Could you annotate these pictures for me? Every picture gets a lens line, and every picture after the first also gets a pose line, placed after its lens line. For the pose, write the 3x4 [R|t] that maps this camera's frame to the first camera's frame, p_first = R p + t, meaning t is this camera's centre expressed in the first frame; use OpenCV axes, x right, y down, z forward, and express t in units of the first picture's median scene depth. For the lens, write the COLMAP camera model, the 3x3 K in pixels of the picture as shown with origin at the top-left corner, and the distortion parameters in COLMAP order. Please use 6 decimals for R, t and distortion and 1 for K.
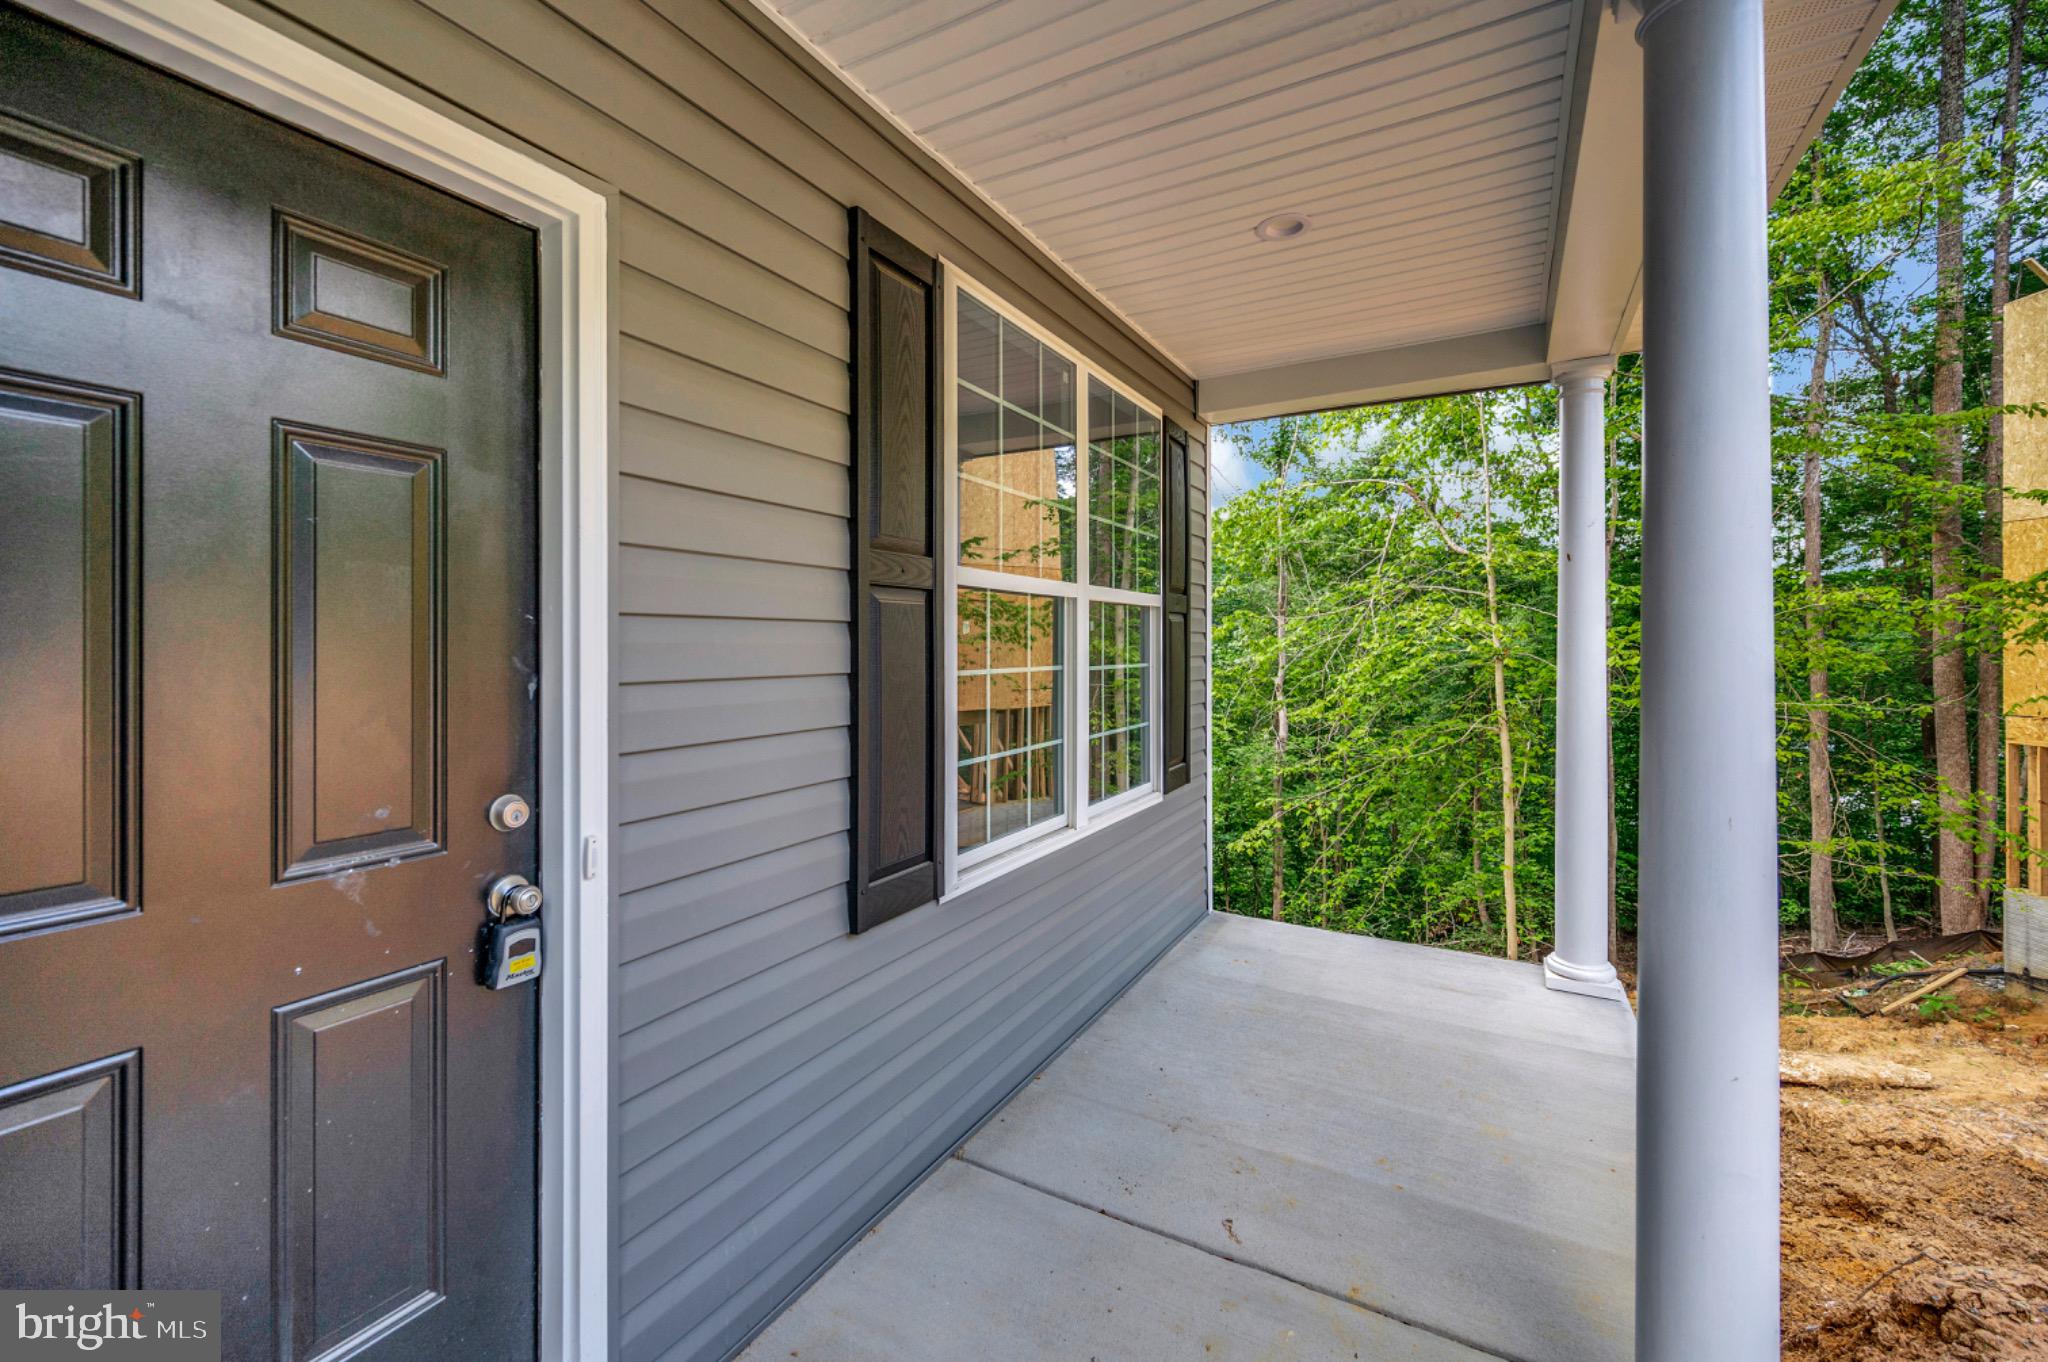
lens RADIAL K [[849.7, 0, 1027.6], [0, 849.7, 661.8], [0, 0, 1]] dist [-0.004215, 0.001737]
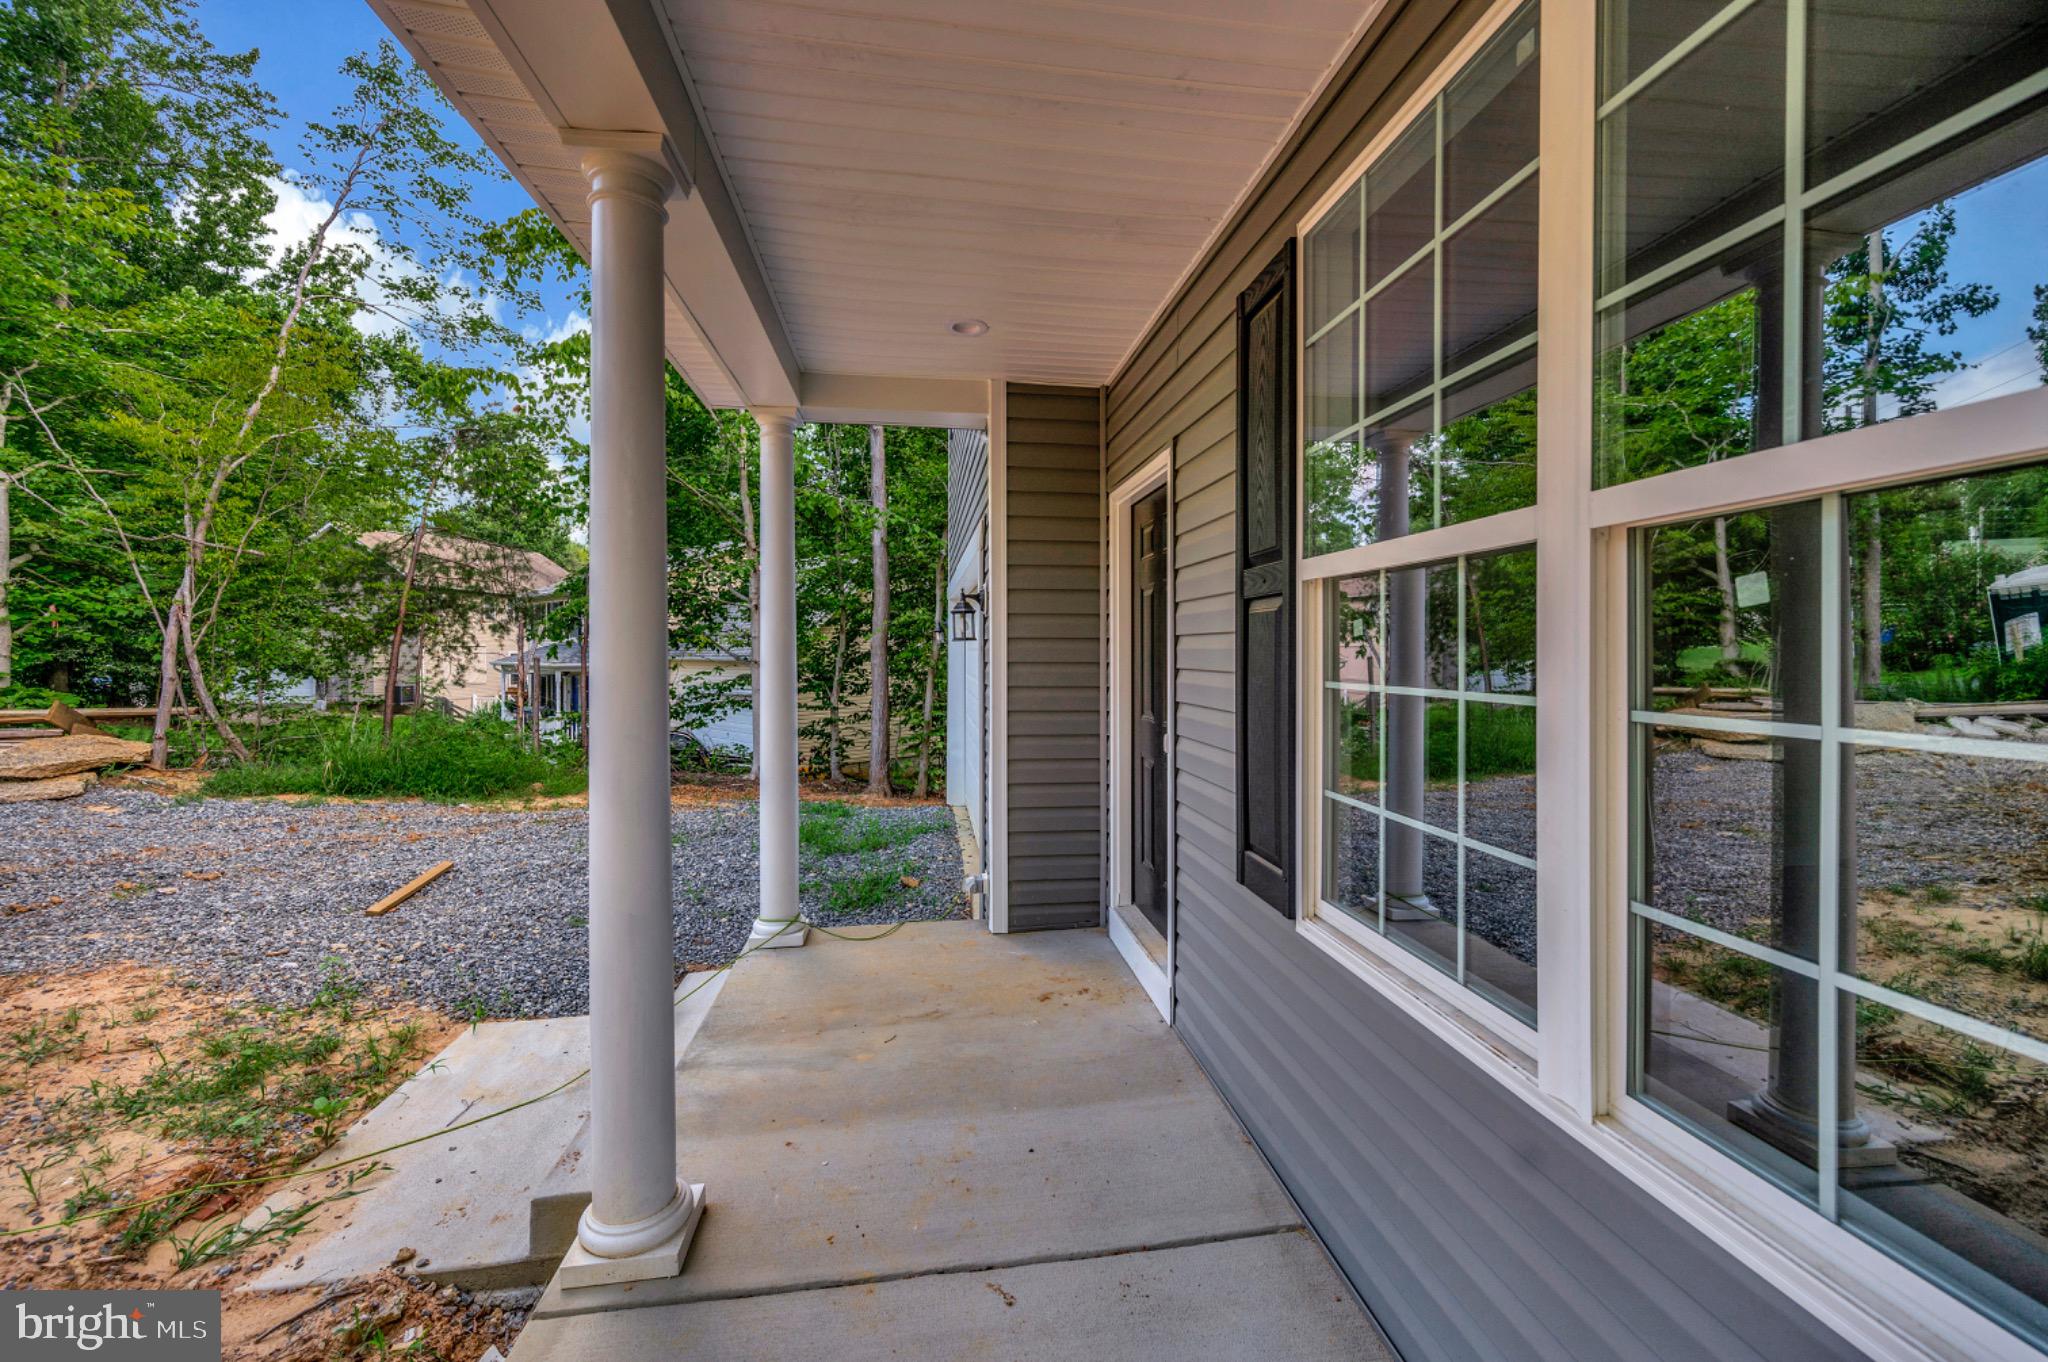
lens RADIAL K [[849.7, 0, 1030.2], [0, 849.7, 665.5], [0, 0, 1]] dist [-0.004215, 0.001737]
pose [[-0.804394, 0.009248, -0.594024, 0.676243], [-0.000365, 0.999871, 0.016061, -0.018763], [0.594096, 0.013137, -0.804287, 1.566875]]
